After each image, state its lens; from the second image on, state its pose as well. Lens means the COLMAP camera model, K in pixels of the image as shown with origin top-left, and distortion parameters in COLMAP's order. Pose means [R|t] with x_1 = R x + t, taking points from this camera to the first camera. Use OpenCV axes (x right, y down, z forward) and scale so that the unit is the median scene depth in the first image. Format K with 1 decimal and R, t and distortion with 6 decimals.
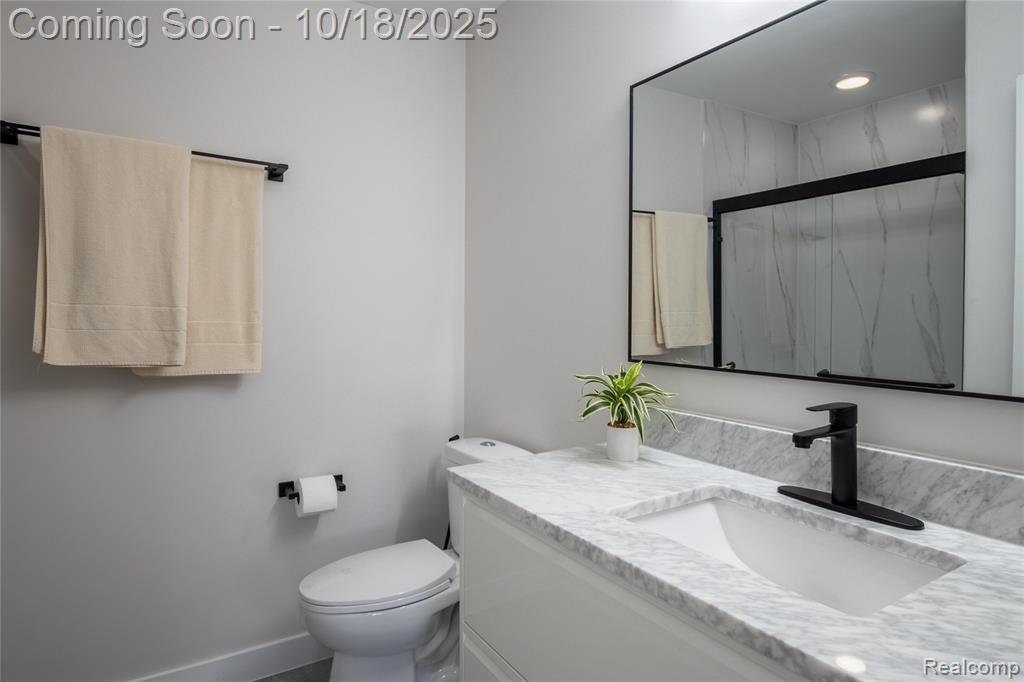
lens RADIAL K [[584.6, 0, 510.4], [0, 584.6, 315.2], [0, 0, 1]] dist [0.003331, 0.000724]
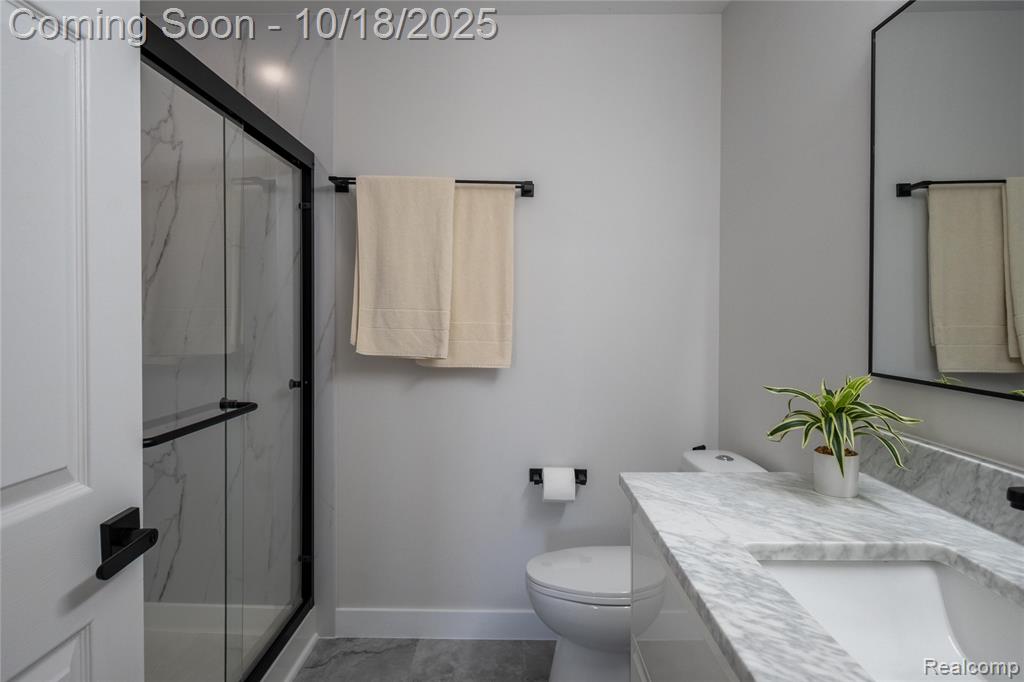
lens RADIAL K [[583.4, 0, 511.8], [0, 583.4, 320.8], [0, 0, 1]] dist [-0.001582, -0.000987]
pose [[0.841555, 0.004012, -0.540157, 0.263282], [-0.002251, 0.999990, 0.003921, 0.003264], [0.540167, -0.002084, 0.841555, 0.075600]]
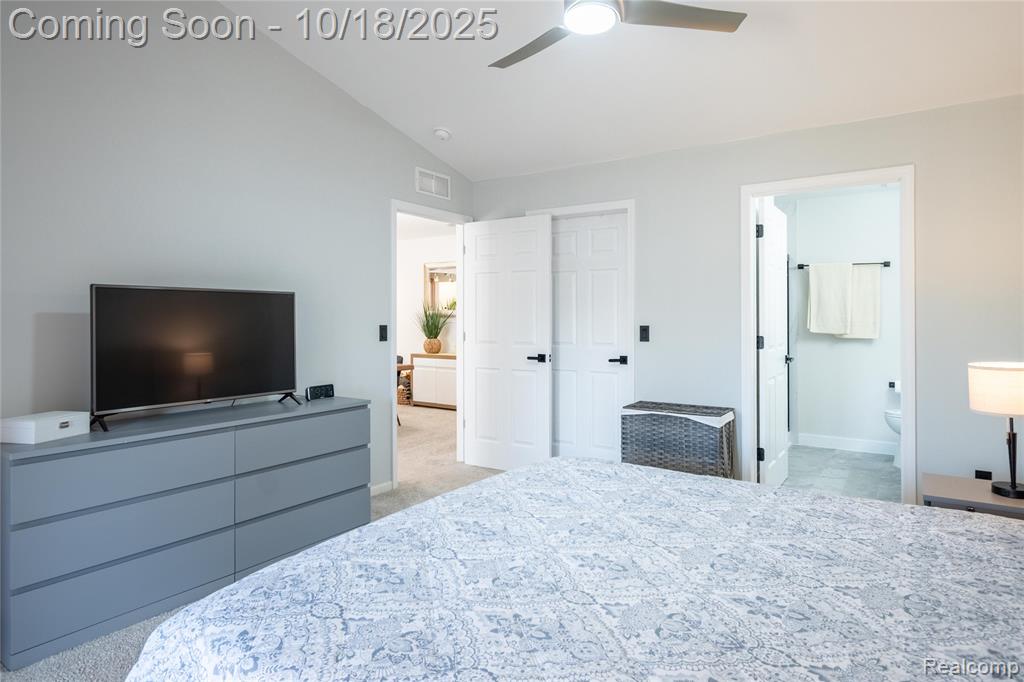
lens RADIAL K [[584.6, 0, 510.4], [0, 584.6, 315.2], [0, 0, 1]] dist [0.003331, 0.000724]
pose [[0.401877, -0.005722, -0.915676, 2.011177], [-0.003723, 0.999962, -0.007883, 0.022364], [0.915686, 0.006577, 0.401841, -2.438180]]
